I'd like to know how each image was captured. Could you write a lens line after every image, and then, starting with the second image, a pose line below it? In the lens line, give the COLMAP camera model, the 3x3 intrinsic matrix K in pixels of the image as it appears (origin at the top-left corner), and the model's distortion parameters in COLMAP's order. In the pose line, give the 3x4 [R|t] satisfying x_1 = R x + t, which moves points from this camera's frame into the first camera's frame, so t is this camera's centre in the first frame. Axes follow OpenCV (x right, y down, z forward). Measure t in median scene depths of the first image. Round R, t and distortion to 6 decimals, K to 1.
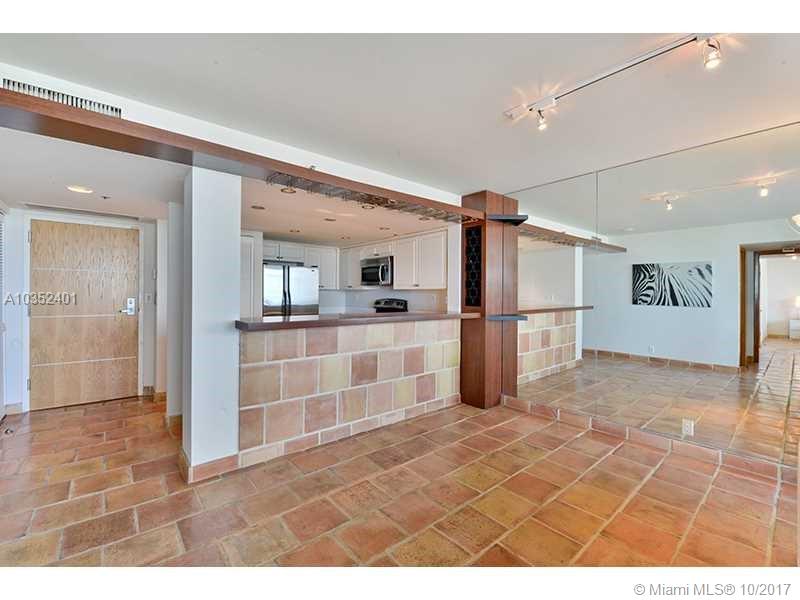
lens RADIAL K [[347.6, 0, 402.5], [0, 347.6, 296.2], [0, 0, 1]] dist [0.001882, -0.000619]
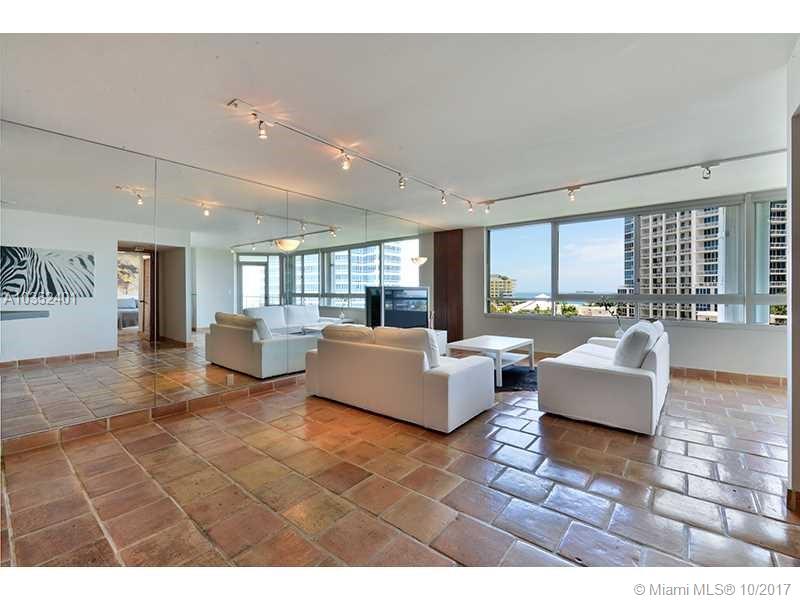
lens RADIAL K [[347.6, 0, 405.2], [0, 347.6, 294.4], [0, 0, 1]] dist [0.001882, -0.000619]
pose [[-0.173305, -0.017968, 0.984704, -0.299353], [0.003490, 0.999816, 0.018858, 0.008240], [-0.984862, 0.006705, -0.173210, 0.259600]]
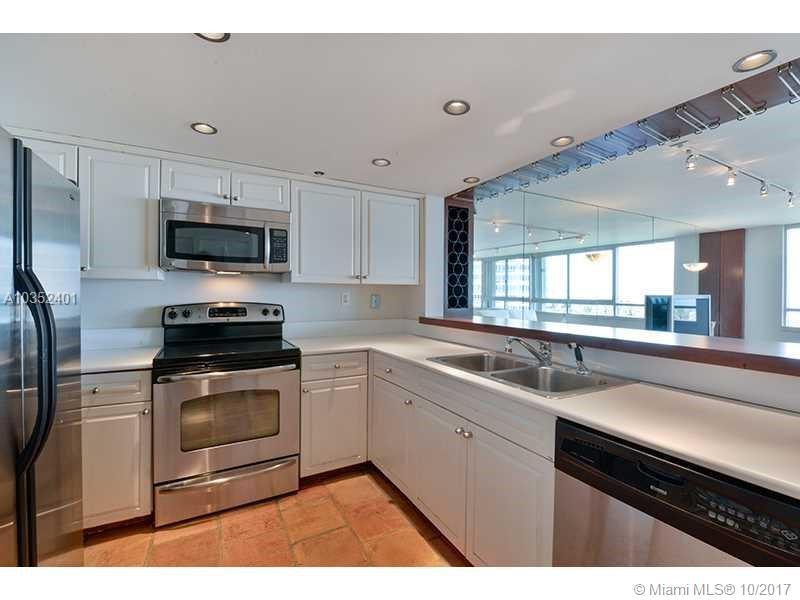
lens RADIAL K [[355.7, 0, 397.4], [0, 355.7, 293.7], [0, 0, 1]] dist [0.000173, 0.000057]
pose [[0.208596, -0.012606, 0.977921, -0.412968], [-0.003083, 0.999903, 0.013547, -0.009469], [-0.977997, -0.005840, 0.208537, 0.644251]]
